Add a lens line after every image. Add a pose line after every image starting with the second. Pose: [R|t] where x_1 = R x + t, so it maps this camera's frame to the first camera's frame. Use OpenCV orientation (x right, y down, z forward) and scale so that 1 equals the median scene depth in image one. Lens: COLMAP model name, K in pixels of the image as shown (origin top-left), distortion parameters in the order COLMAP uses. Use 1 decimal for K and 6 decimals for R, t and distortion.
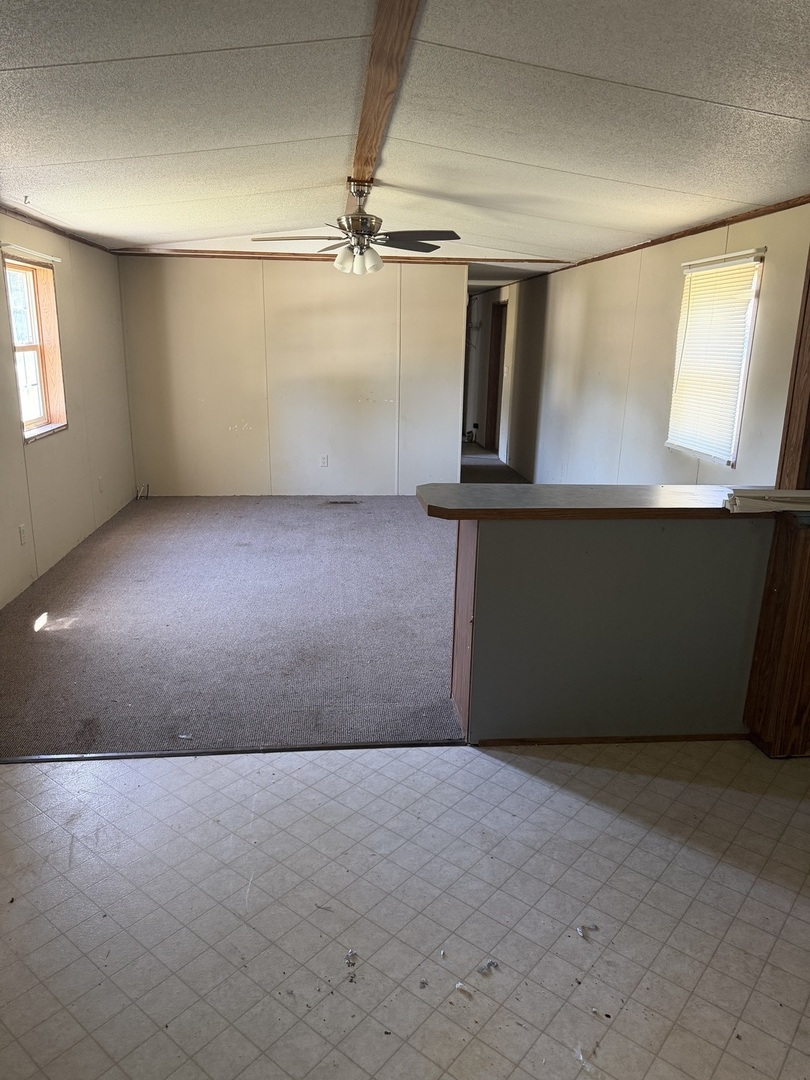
lens RADIAL K [[752.8, 0, 405.0], [0, 752.8, 540.0], [0, 0, 1]] dist [0.059796, -0.103550]
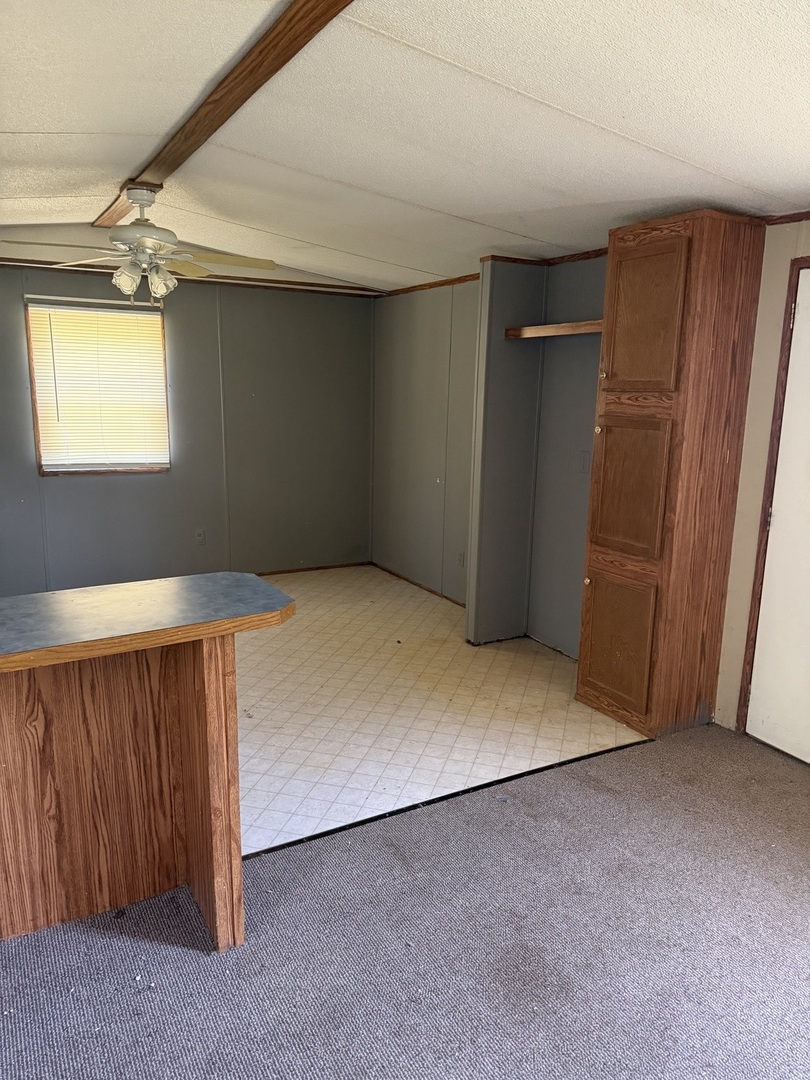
lens RADIAL K [[752.8, 0, 405.0], [0, 752.8, 540.0], [0, 0, 1]] dist [0.059796, -0.103550]
pose [[-0.913430, 0.050843, -0.403807, 0.232537], [-0.139792, 0.892612, 0.428605, -0.507025], [0.382235, 0.447950, -0.808231, 1.884750]]
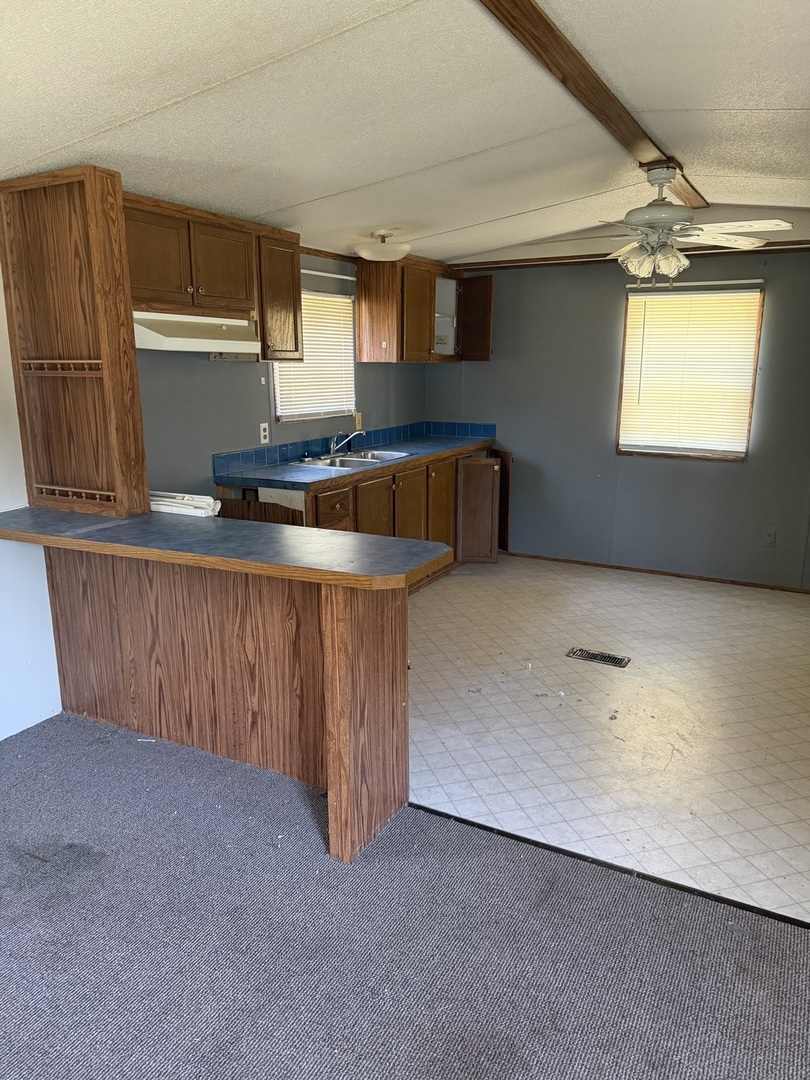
lens RADIAL K [[758.8, 0, 403.6], [0, 758.8, 533.1], [0, 0, 1]] dist [0.064578, -0.109409]
pose [[-0.828026, -0.139765, 0.542990, -0.436180], [0.136917, 0.888712, 0.437545, -0.499127], [-0.543715, 0.436643, -0.716740, 1.806867]]
